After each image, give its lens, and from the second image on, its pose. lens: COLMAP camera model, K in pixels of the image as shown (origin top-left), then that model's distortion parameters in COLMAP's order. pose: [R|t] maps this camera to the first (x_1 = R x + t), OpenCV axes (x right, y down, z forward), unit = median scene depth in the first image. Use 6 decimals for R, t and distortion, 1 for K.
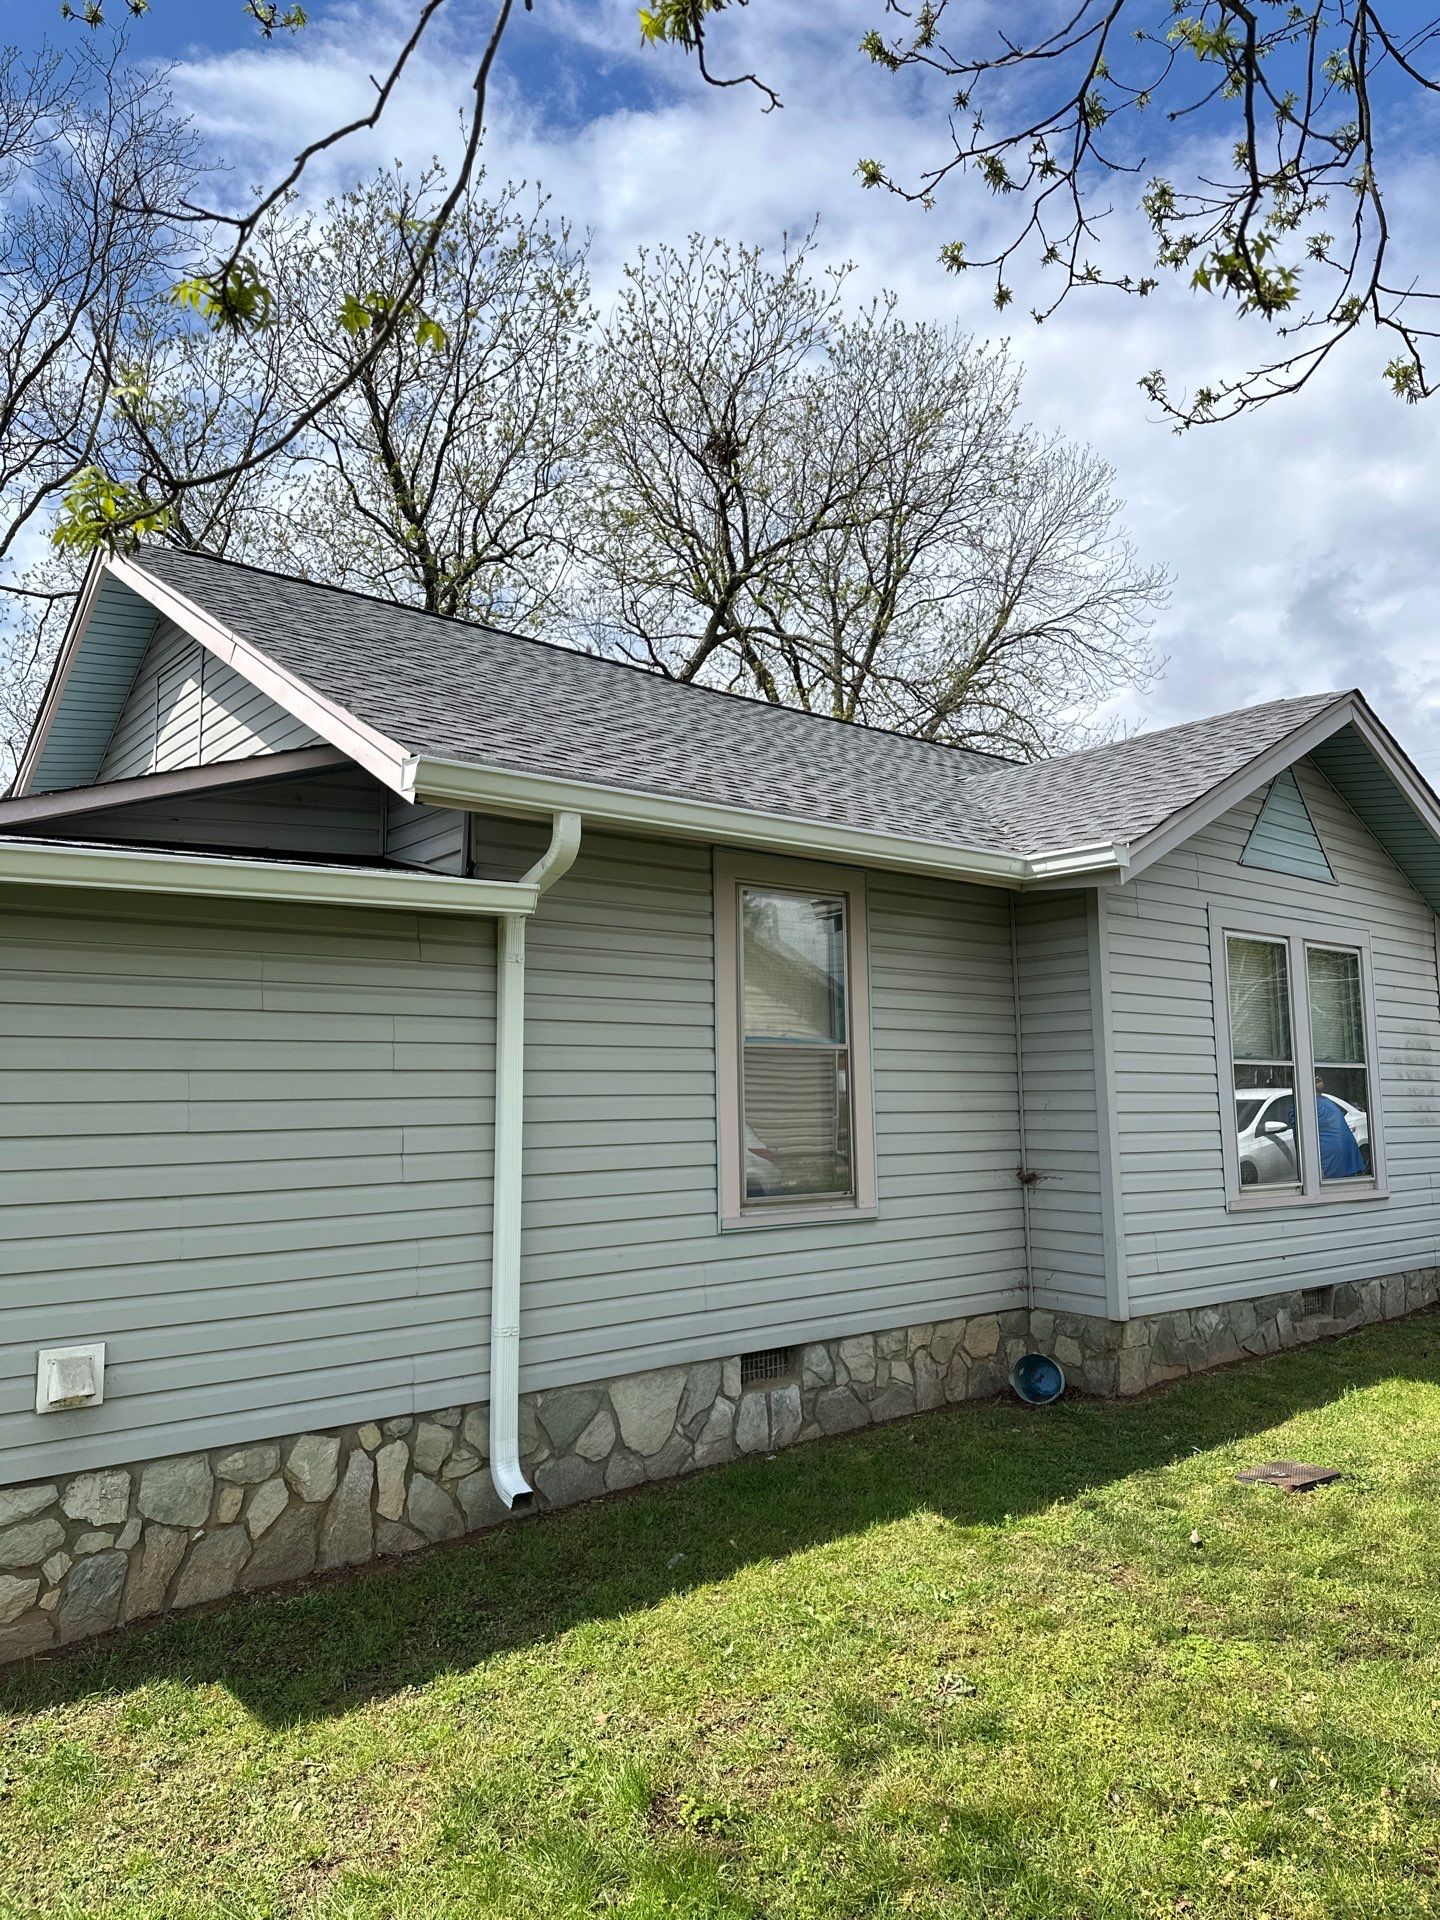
lens RADIAL K [[1347.6, 0, 726.9], [0, 1347.6, 968.2], [0, 0, 1]] dist [0.063859, -0.076836]
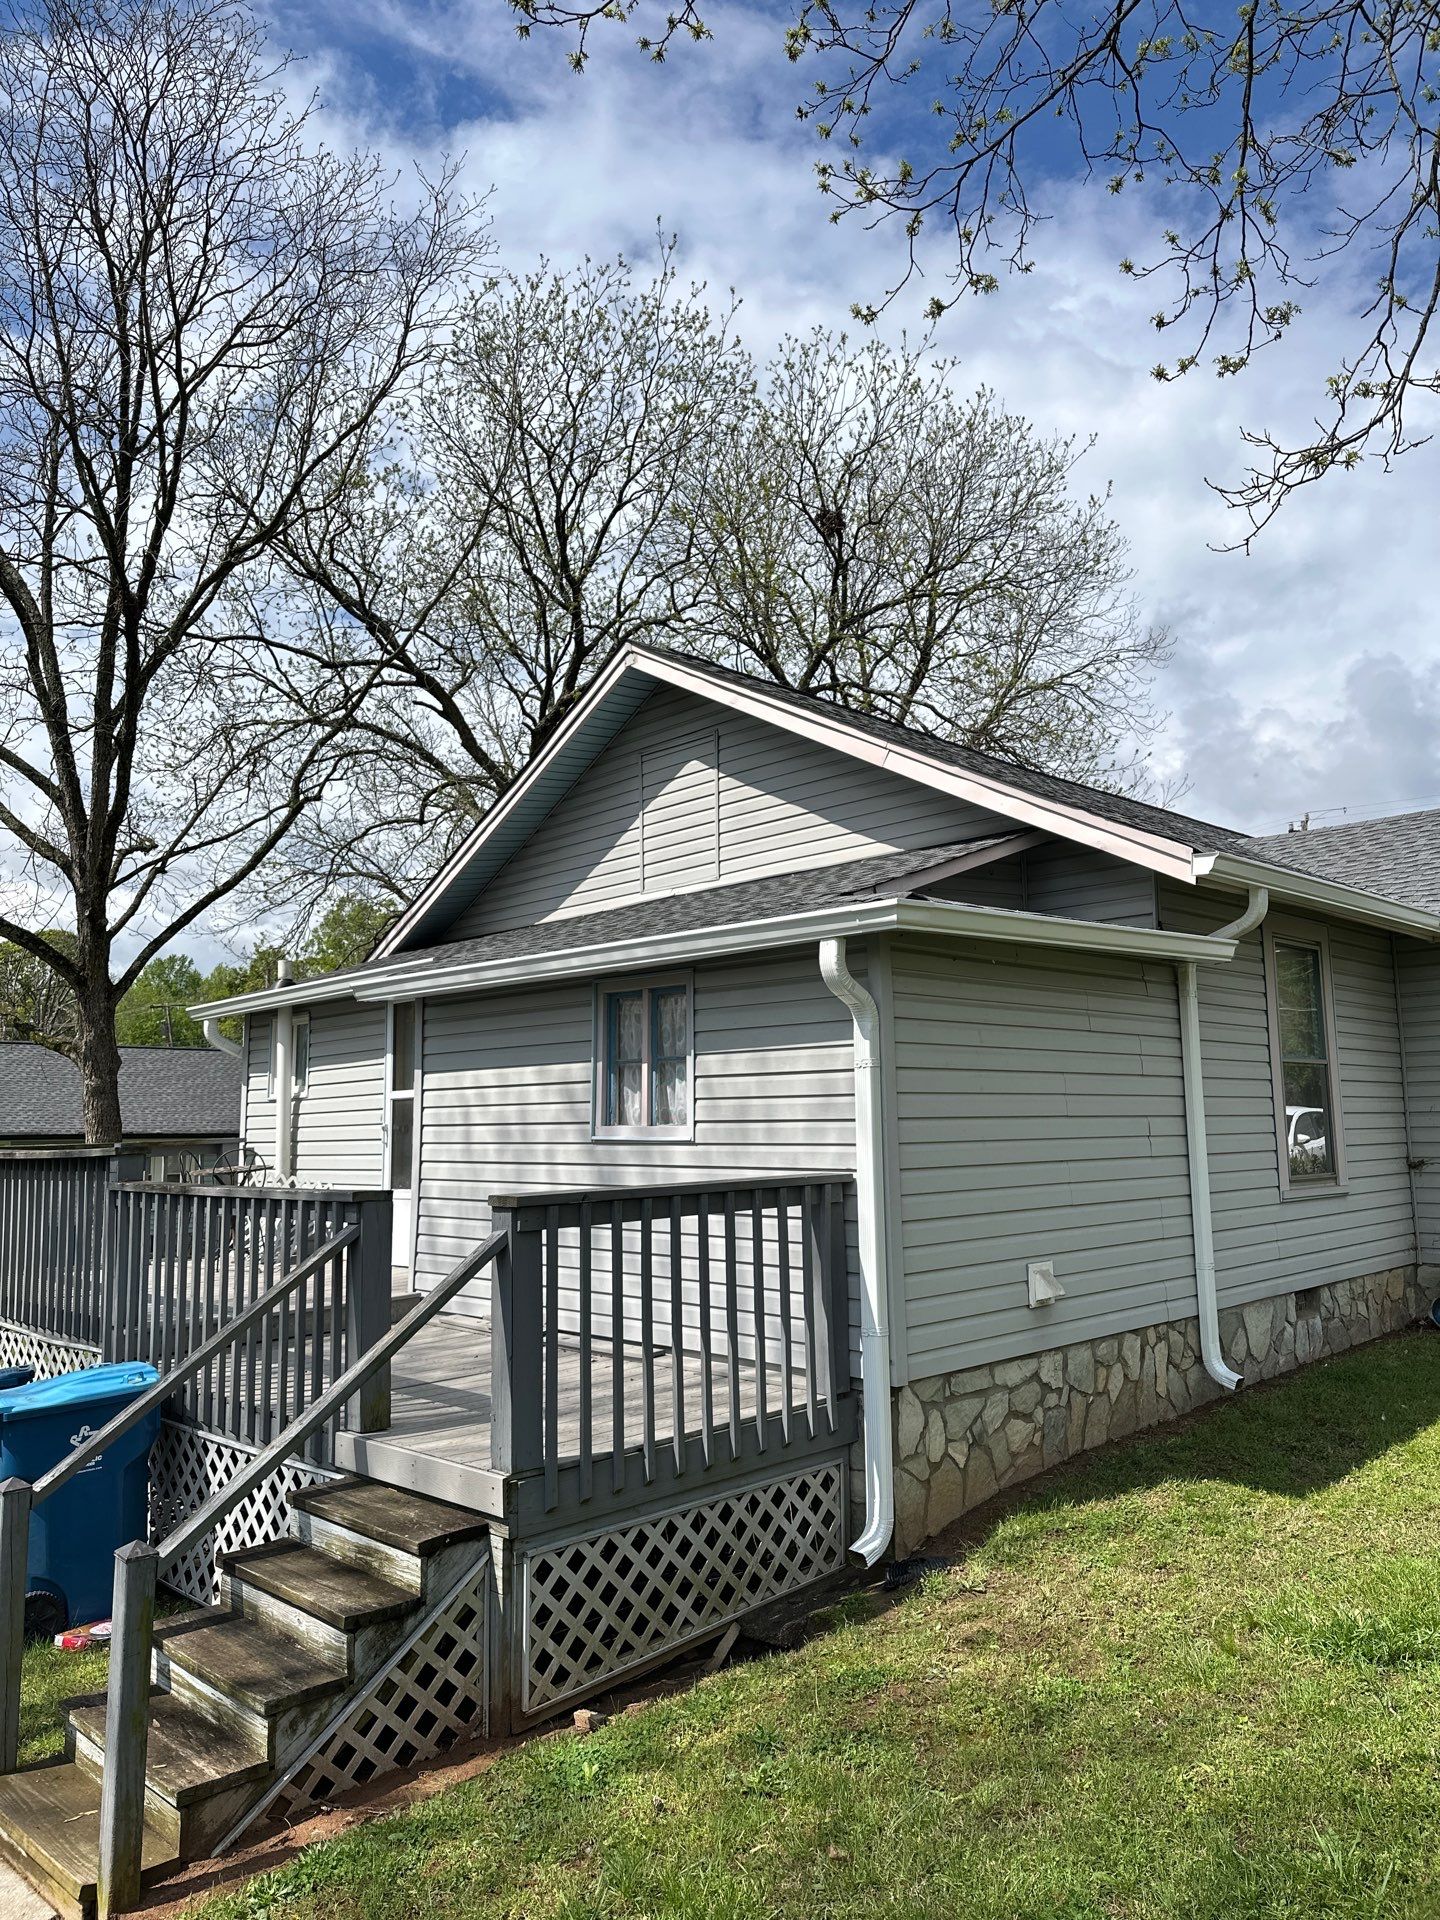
lens RADIAL K [[1347.6, 0, 726.4], [0, 1347.6, 983.2], [0, 0, 1]] dist [0.063859, -0.076836]
pose [[0.995685, 0.007133, 0.092519, -0.607917], [-0.006526, 0.999955, -0.006872, -0.004597], [-0.092564, 0.006238, 0.995687, -0.257288]]
